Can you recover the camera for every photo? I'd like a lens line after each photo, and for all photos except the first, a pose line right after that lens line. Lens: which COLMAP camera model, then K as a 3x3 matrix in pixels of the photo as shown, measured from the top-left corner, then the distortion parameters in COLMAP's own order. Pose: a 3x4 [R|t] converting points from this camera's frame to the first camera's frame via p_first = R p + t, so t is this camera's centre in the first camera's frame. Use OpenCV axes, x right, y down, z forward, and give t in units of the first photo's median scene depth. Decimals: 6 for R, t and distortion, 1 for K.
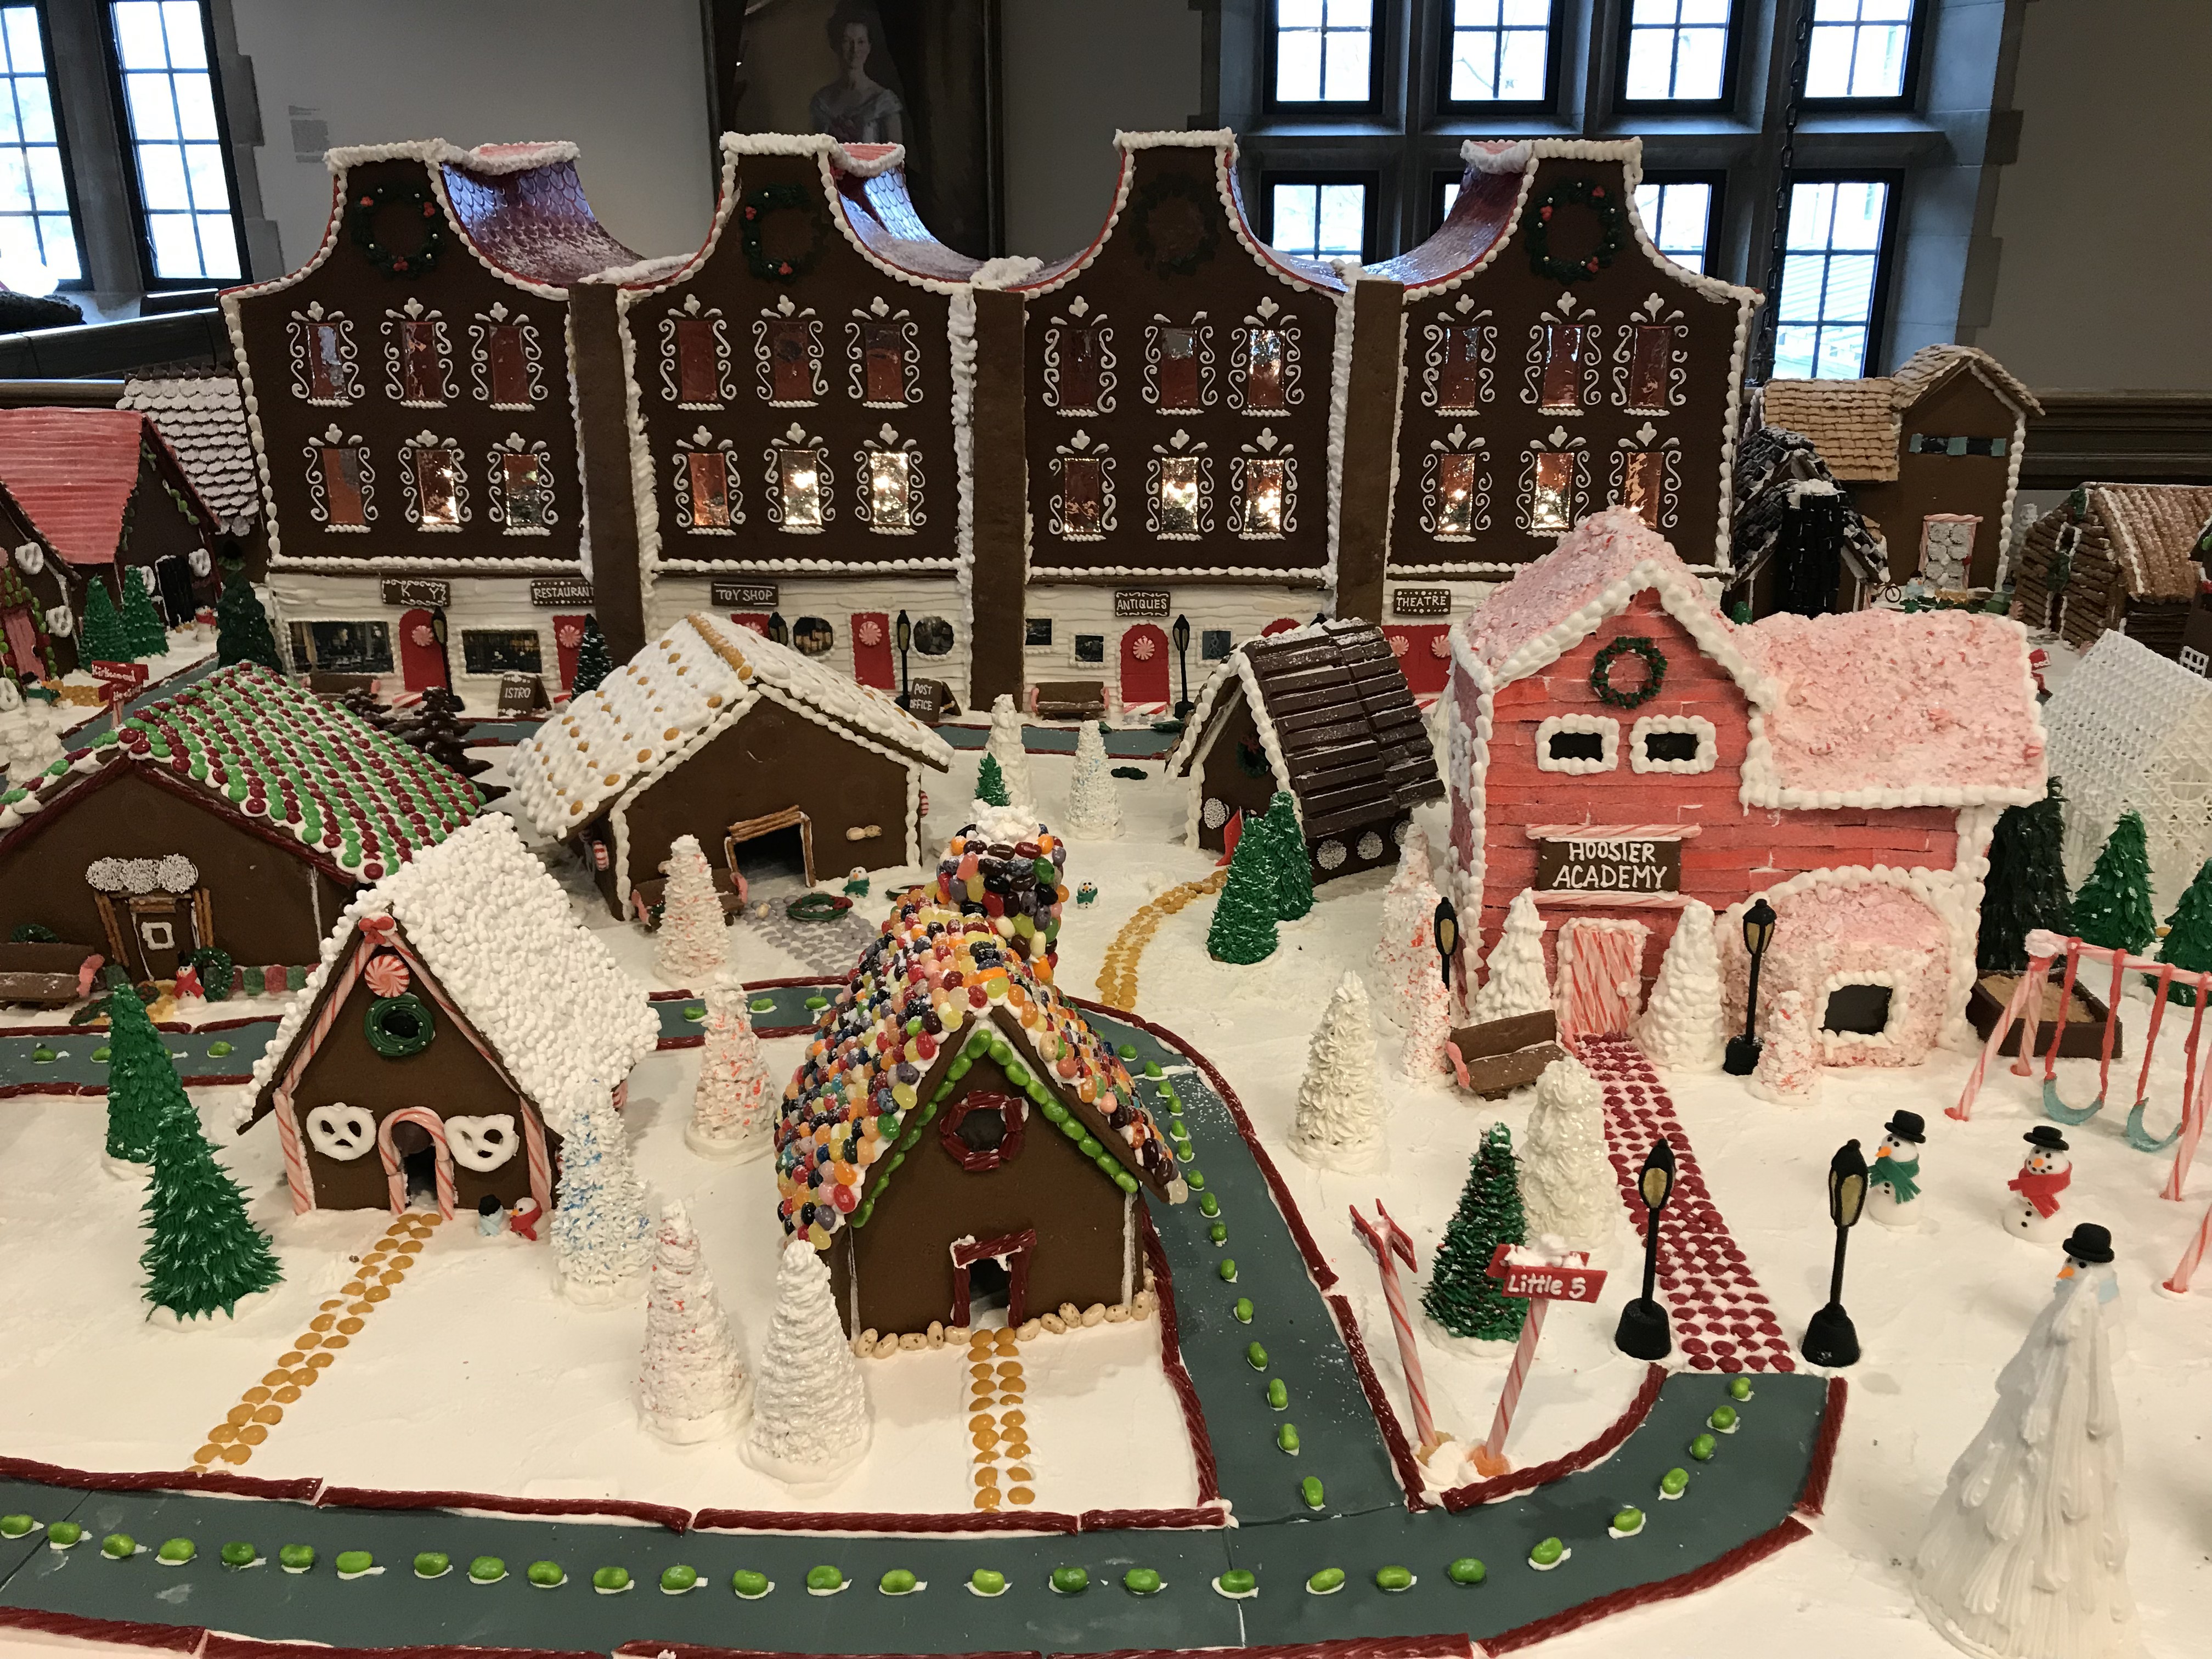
lens RADIAL K [[1873.6, 0, 1105.6], [0, 1873.6, 813.3], [0, 0, 1]] dist [-0.002891, -0.027524]
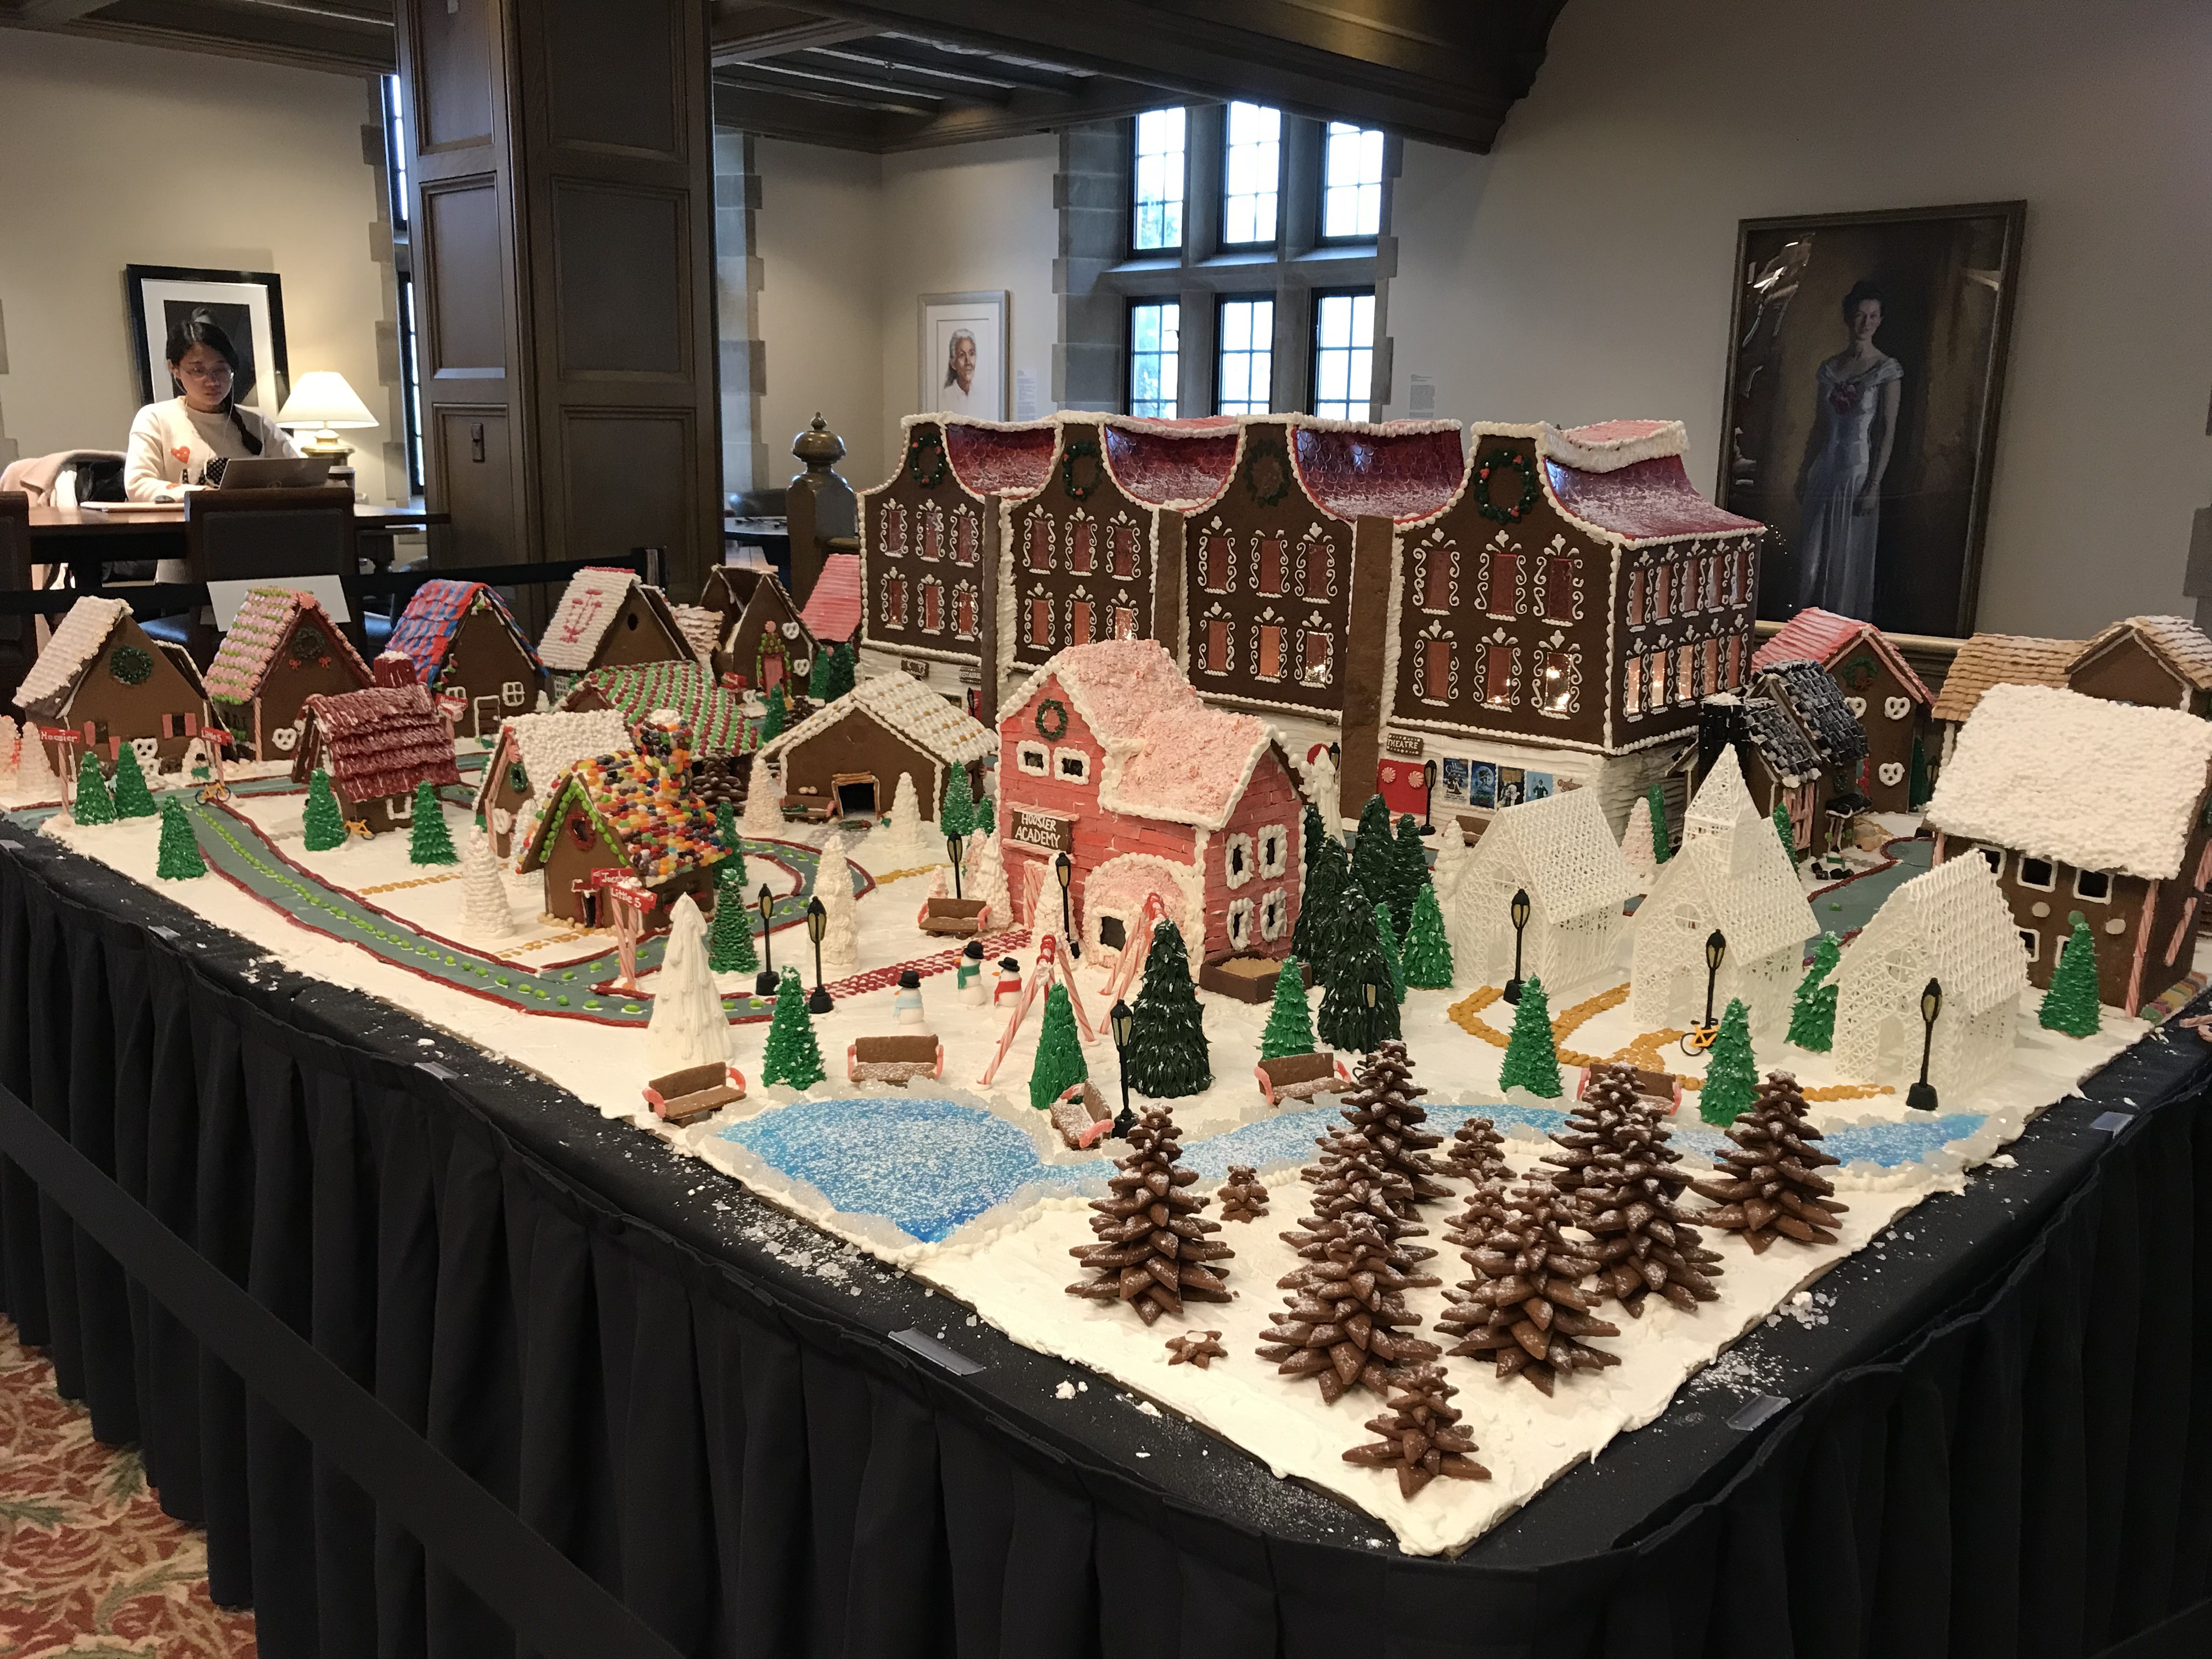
lens RADIAL K [[1873.6, 0, 1109.6], [0, 1873.6, 844.3], [0, 0, 1]] dist [-0.002891, -0.027524]
pose [[0.747221, 0.160155, -0.644989, 0.948379], [-0.230403, 0.972764, -0.025378, 0.045614], [0.623358, 0.167570, 0.763770, -0.185973]]
